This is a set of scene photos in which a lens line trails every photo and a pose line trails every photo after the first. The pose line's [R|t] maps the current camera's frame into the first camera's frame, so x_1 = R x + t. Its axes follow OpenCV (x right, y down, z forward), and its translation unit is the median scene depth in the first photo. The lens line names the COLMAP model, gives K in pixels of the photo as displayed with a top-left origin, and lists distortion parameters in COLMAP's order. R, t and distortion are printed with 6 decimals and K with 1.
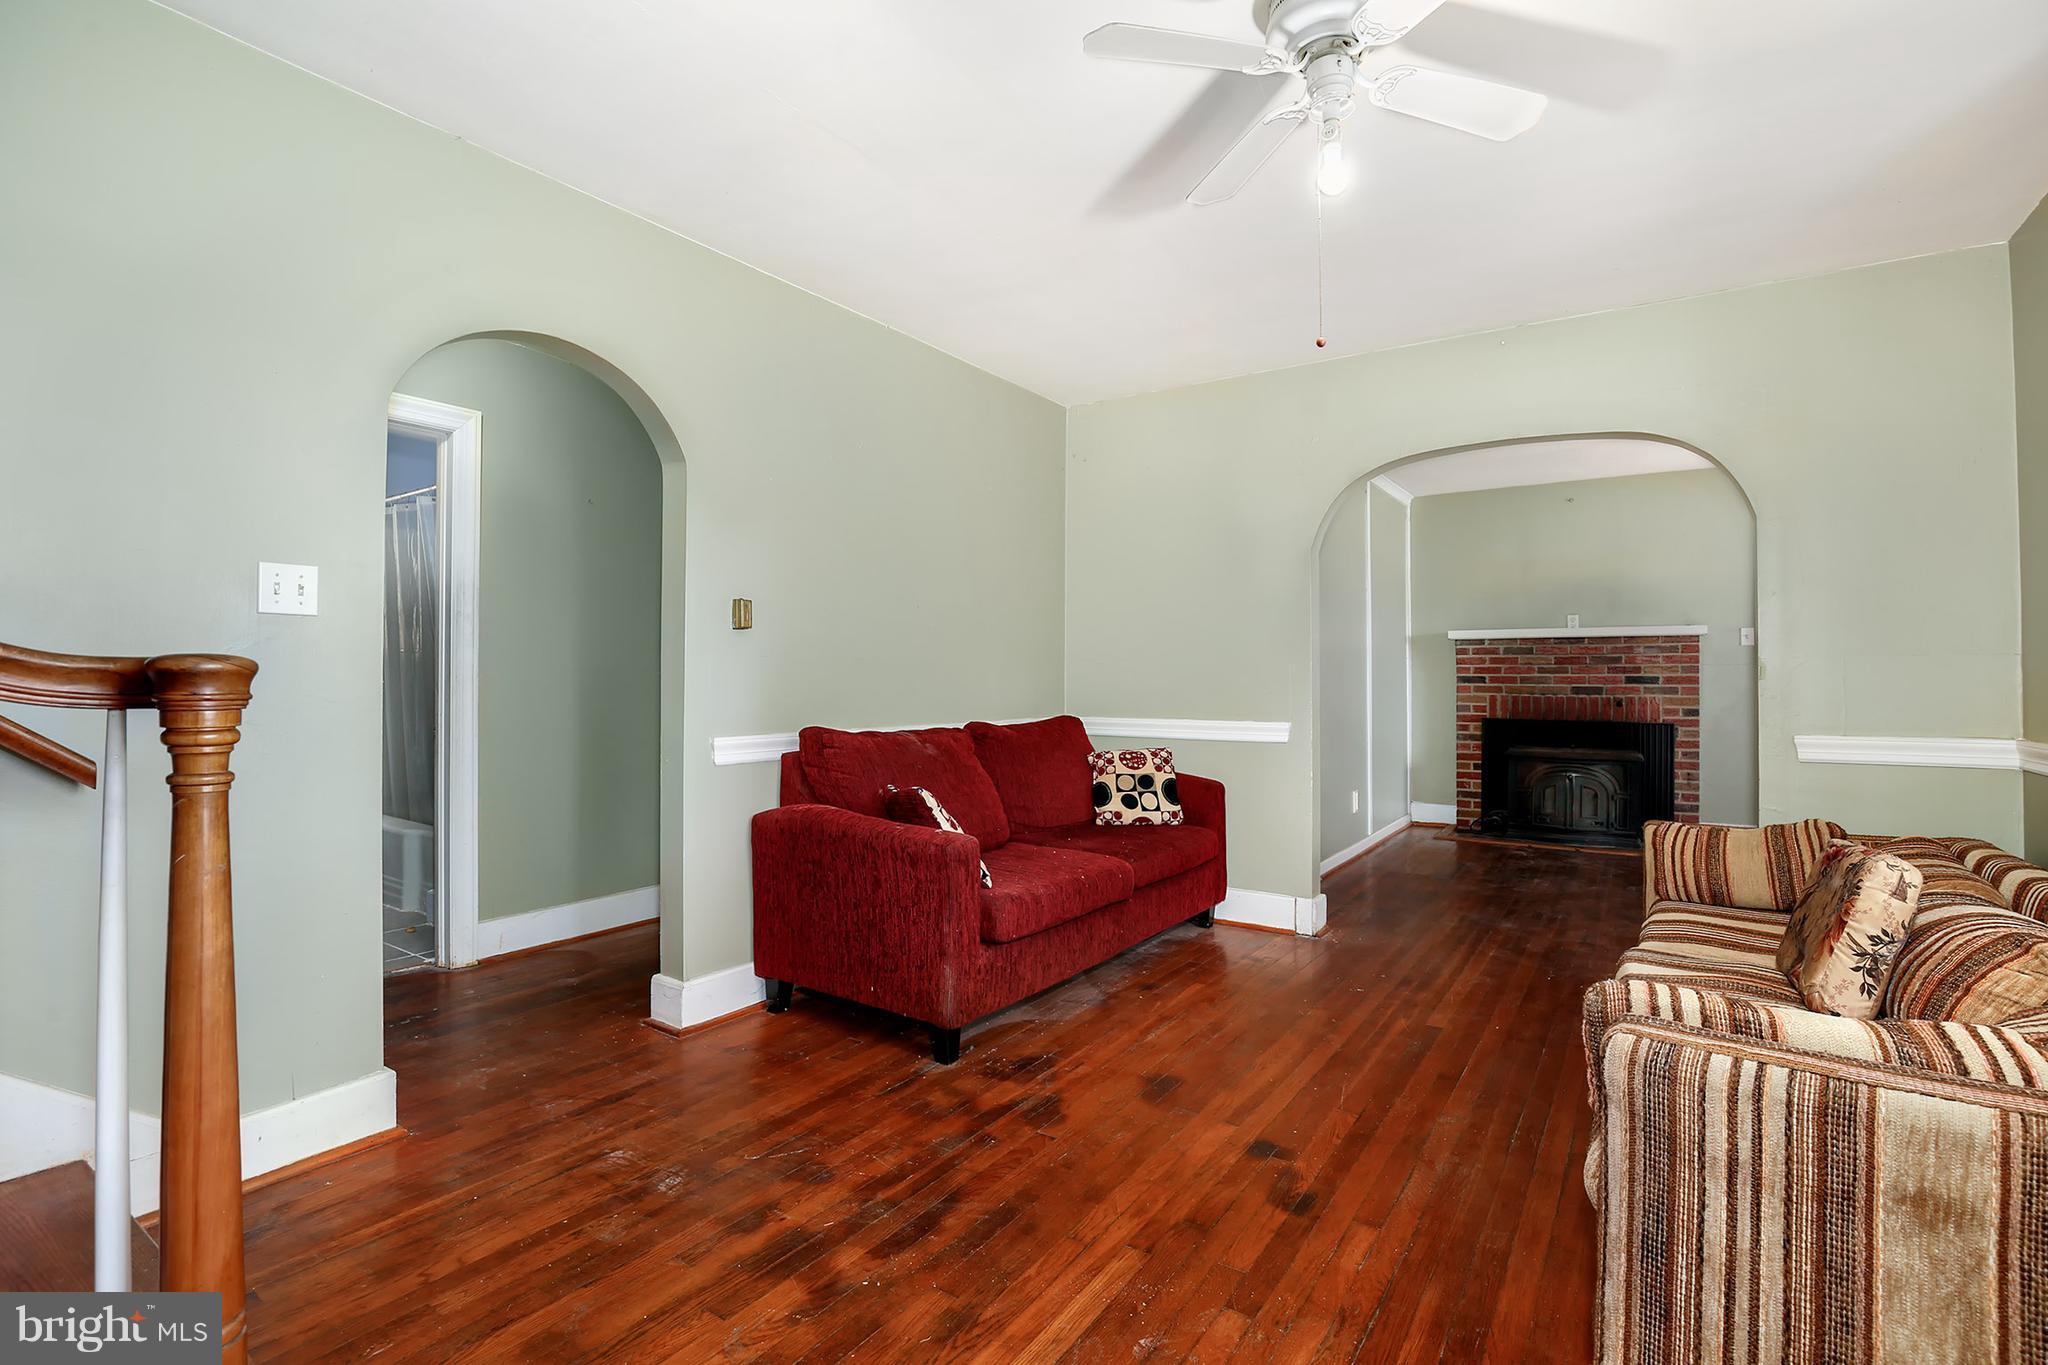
lens RADIAL K [[943.3, 0, 1017.9], [0, 943.3, 680.1], [0, 0, 1]] dist [-0.027517, 0.001102]
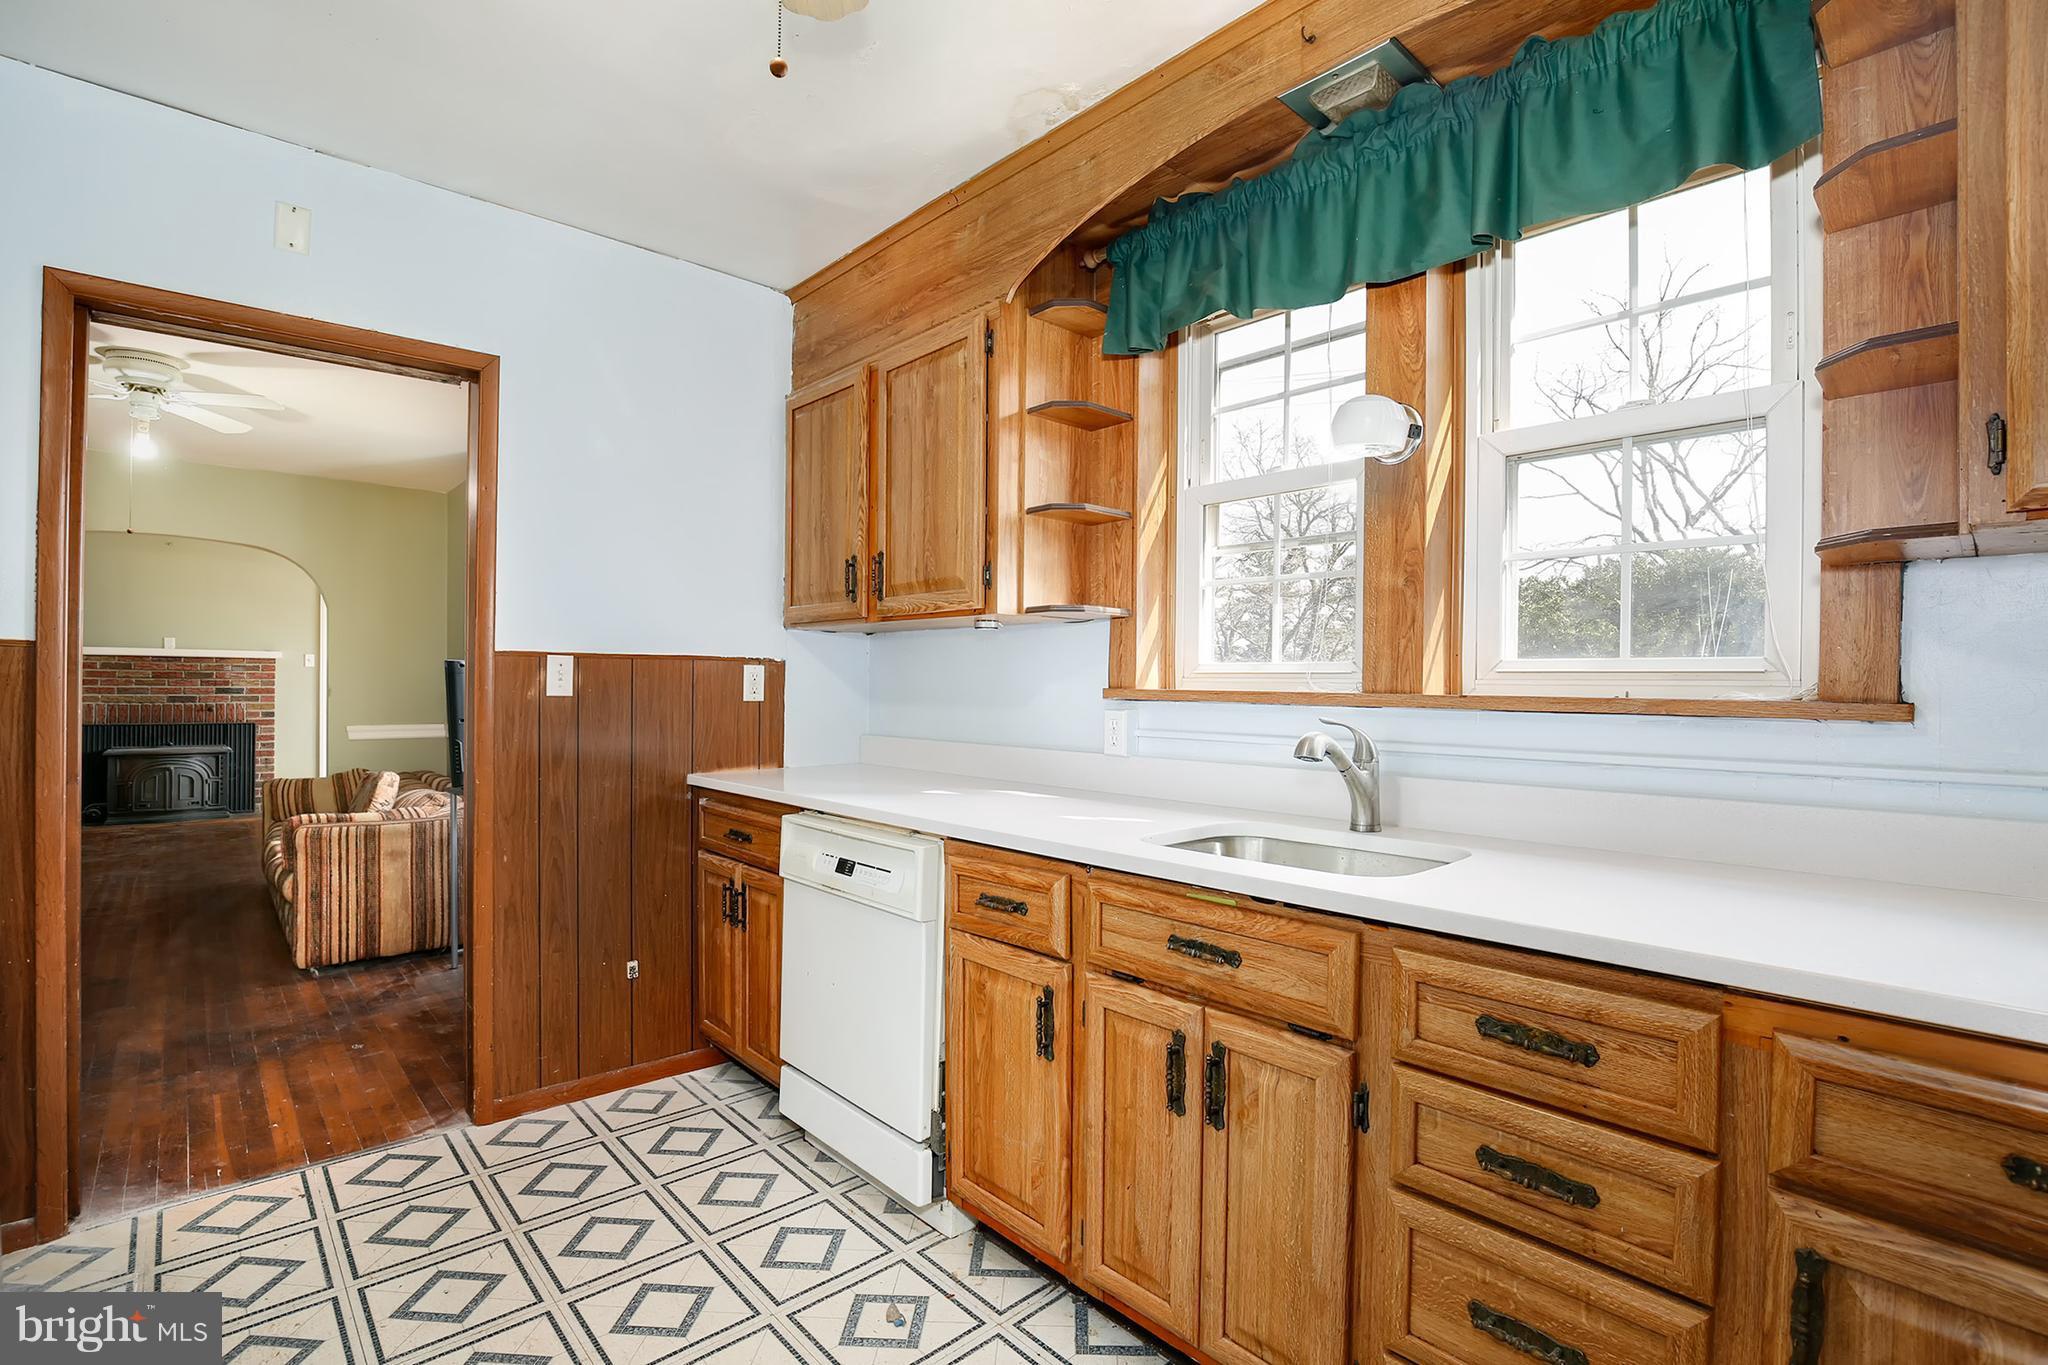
lens RADIAL K [[924.8, 0, 1024.0], [0, 924.8, 682.5], [0, 0, 1]] dist [-0.026961, 0.000046]
pose [[0.217163, 0.003669, 0.976129, -0.340530], [-0.008446, 0.999963, -0.001880, -0.019227], [-0.976099, -0.007836, 0.217185, -0.379421]]
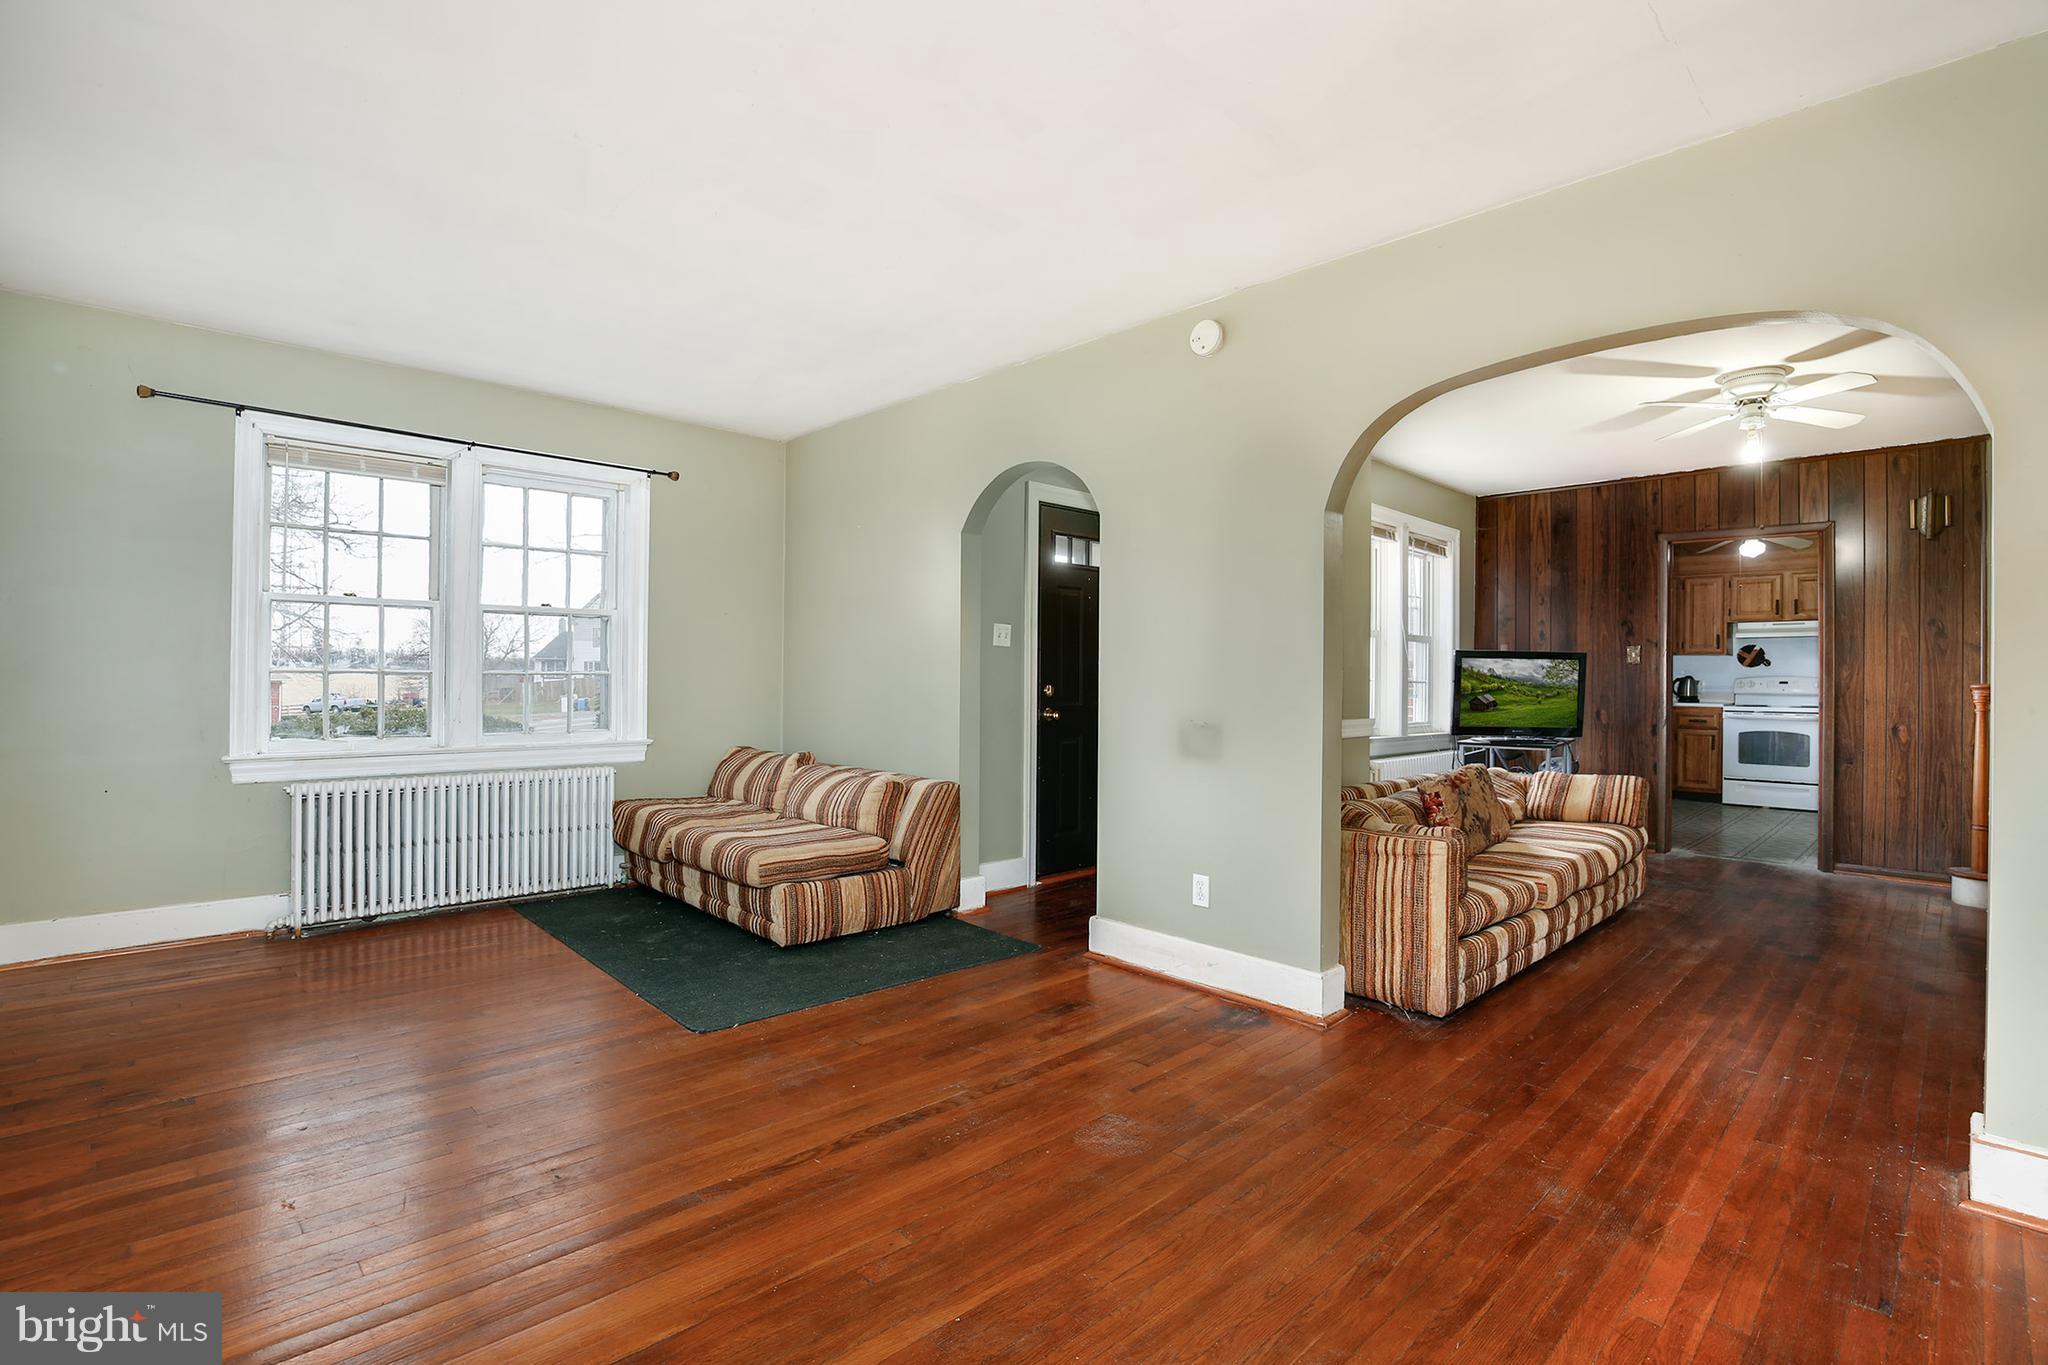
lens RADIAL K [[943.3, 0, 1017.9], [0, 943.3, 680.1], [0, 0, 1]] dist [-0.027517, 0.001102]
pose [[-0.979993, -0.011394, 0.198708, 0.486824], [-0.011408, 0.999934, 0.001075, 0.000148], [-0.198707, -0.001213, -0.980058, 1.055841]]
